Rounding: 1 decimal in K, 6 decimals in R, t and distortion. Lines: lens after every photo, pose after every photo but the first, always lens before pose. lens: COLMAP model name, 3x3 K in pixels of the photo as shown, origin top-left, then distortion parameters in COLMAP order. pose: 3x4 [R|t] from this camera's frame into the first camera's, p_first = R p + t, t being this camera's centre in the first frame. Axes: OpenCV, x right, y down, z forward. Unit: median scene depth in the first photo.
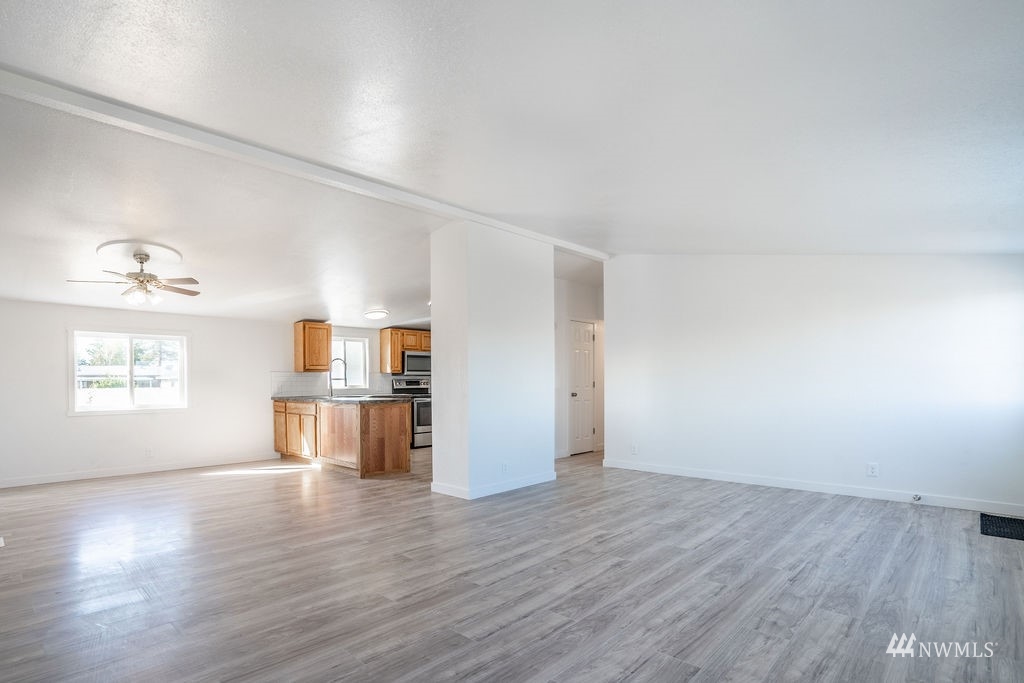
lens RADIAL K [[525.6, 0, 504.0], [0, 525.6, 379.8], [0, 0, 1]] dist [-0.045782, 0.006983]
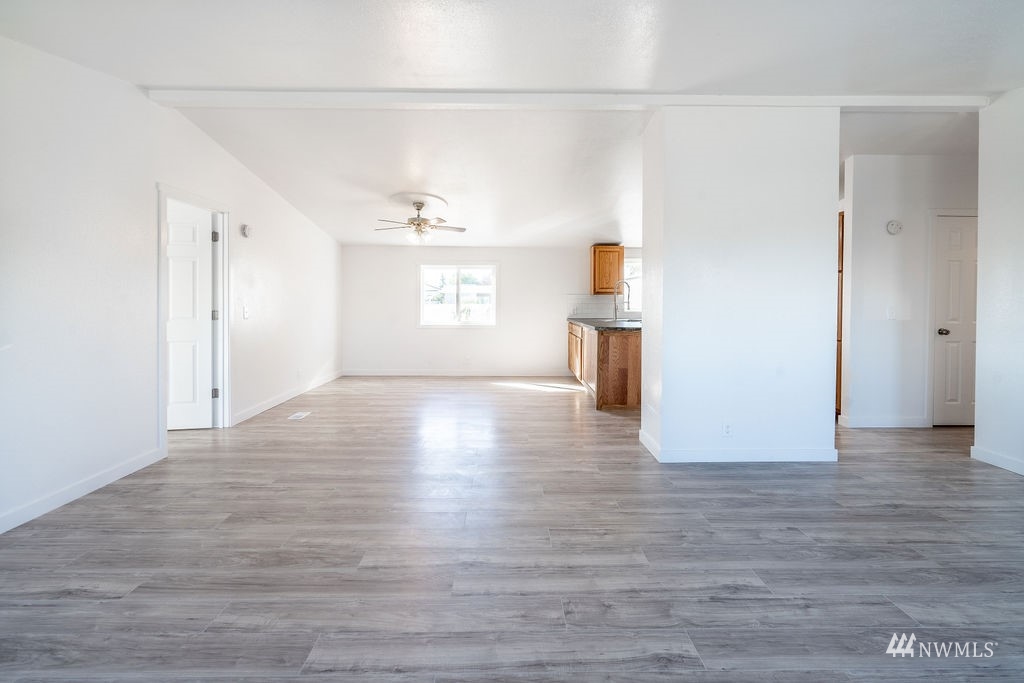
lens RADIAL K [[487.3, 0, 503.0], [0, 487.3, 287.9], [0, 0, 1]] dist [-0.004305, 0.001973]
pose [[0.690753, -0.008952, -0.723036, 0.306691], [-0.006036, 0.999817, -0.018145, -0.016711], [0.723066, 0.016898, 0.690572, 0.336015]]
